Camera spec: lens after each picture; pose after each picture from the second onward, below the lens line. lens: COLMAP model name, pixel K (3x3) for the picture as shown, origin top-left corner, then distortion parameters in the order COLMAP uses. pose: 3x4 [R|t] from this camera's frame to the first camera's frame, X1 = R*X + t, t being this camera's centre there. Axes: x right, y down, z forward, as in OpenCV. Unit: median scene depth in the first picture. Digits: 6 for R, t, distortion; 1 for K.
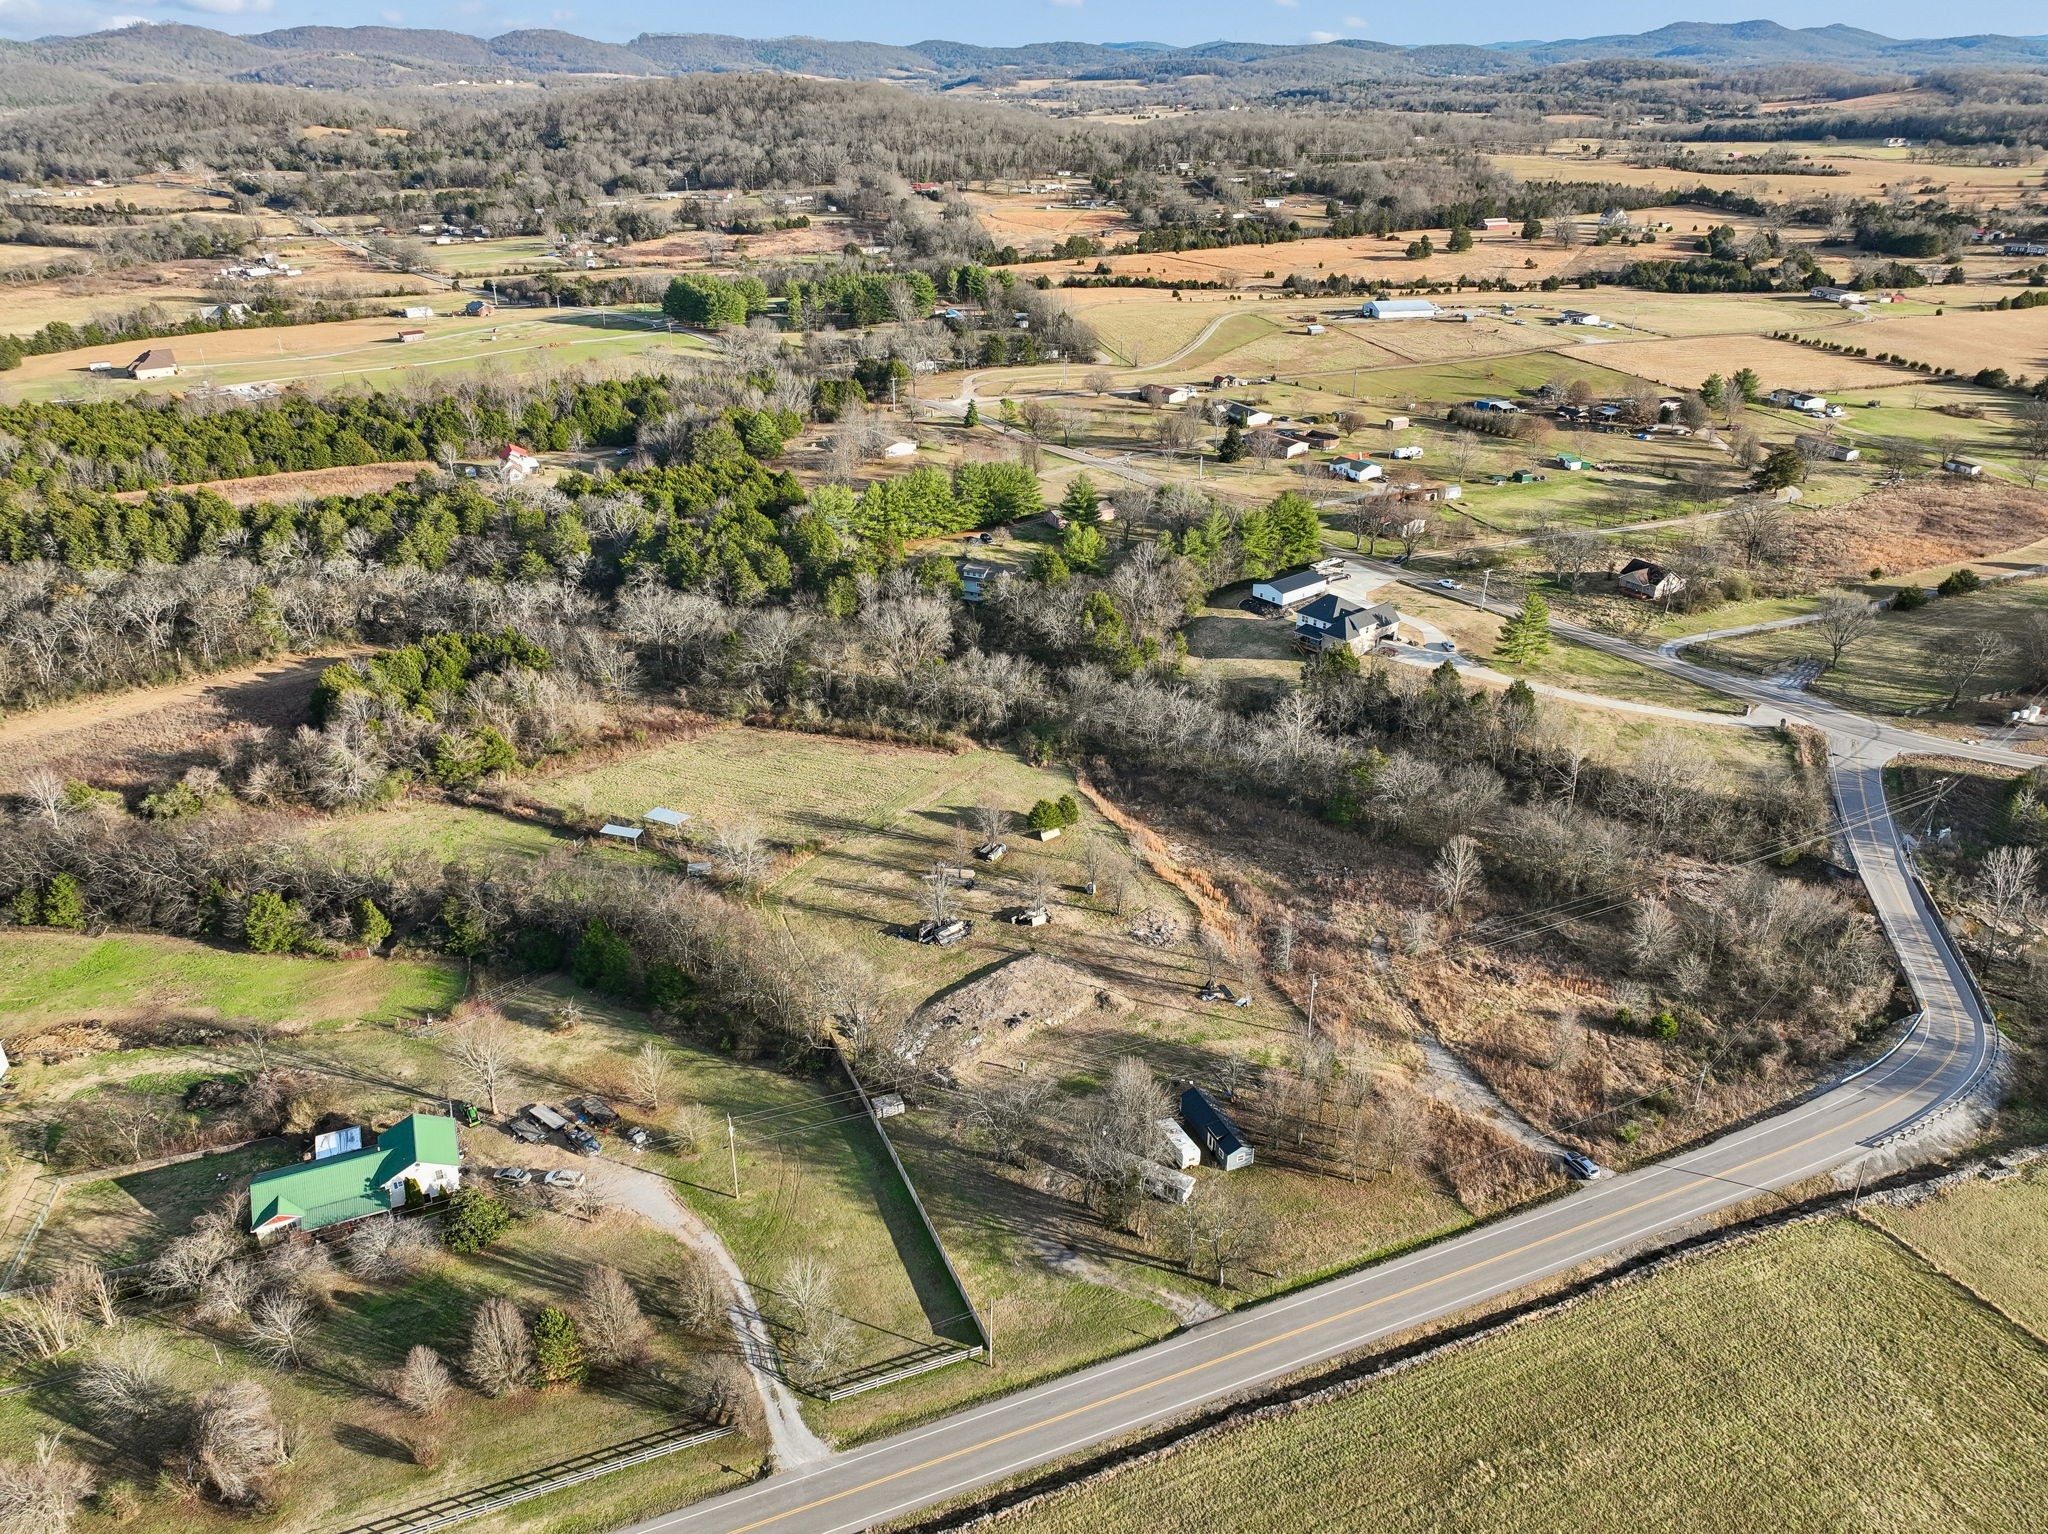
lens RADIAL K [[1476.9, 0, 1049.9], [0, 1476.9, 759.6], [0, 0, 1]] dist [-0.006973, 0.023944]
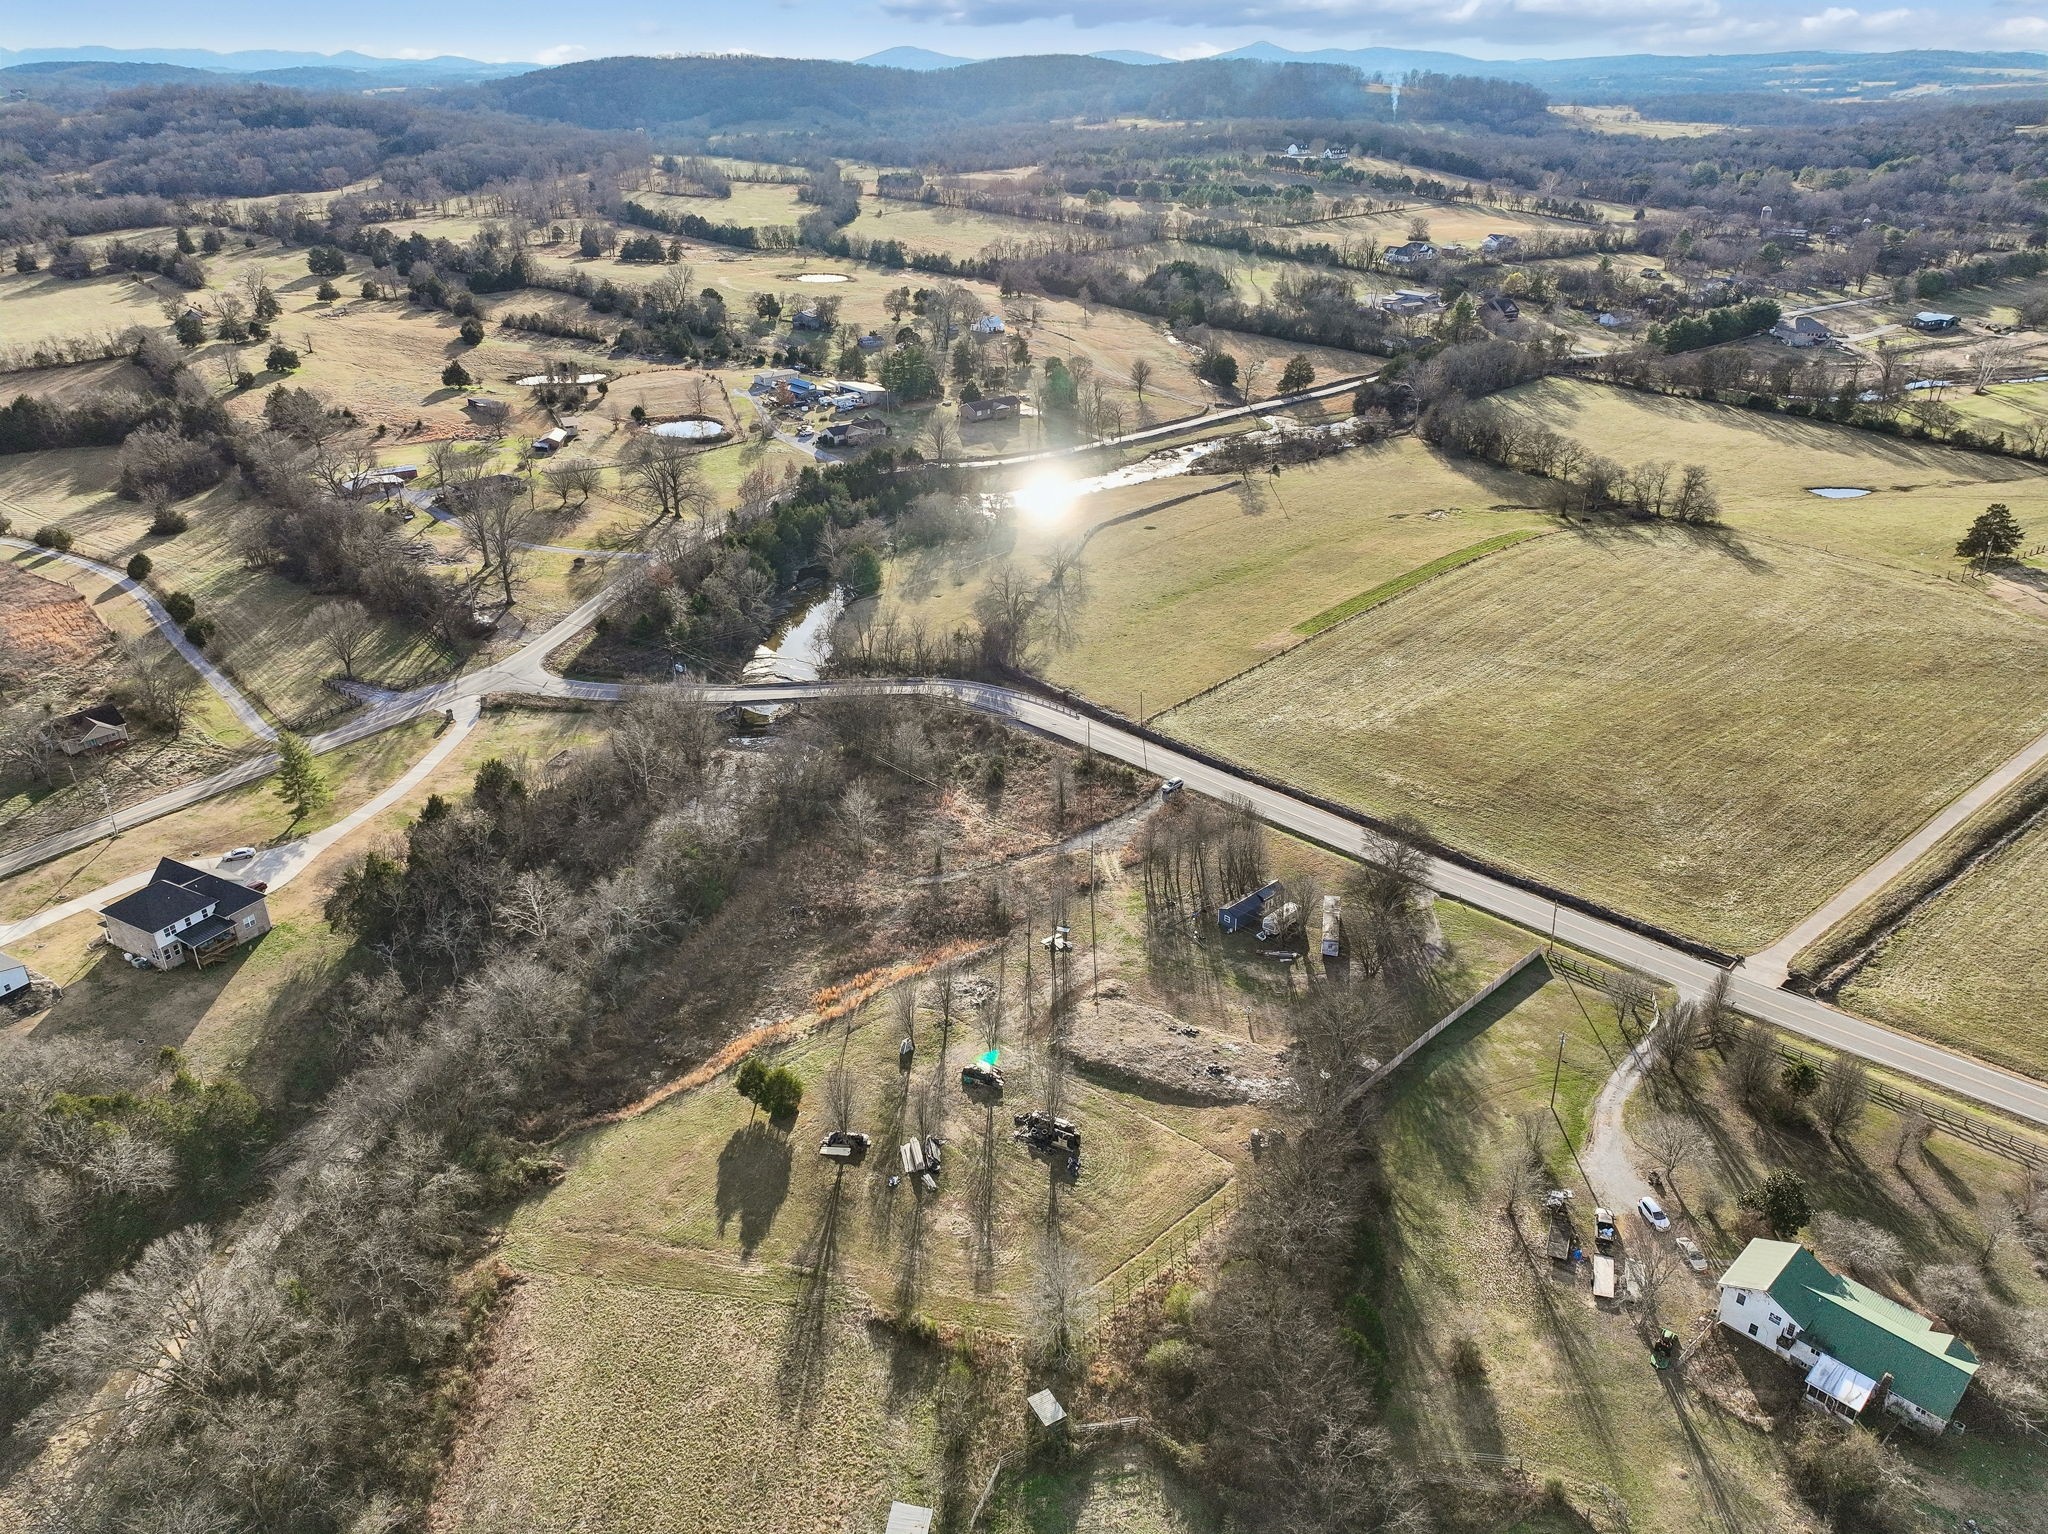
lens RADIAL K [[1427.8, 0, 1025.6], [0, 1427.8, 776.1], [0, 0, 1]] dist [-0.002739, 0.016579]
pose [[-0.340709, -0.413636, 0.844288, -0.410610], [0.415844, 0.739098, 0.529913, -0.285370], [-0.843203, 0.531639, -0.079809, 0.605512]]
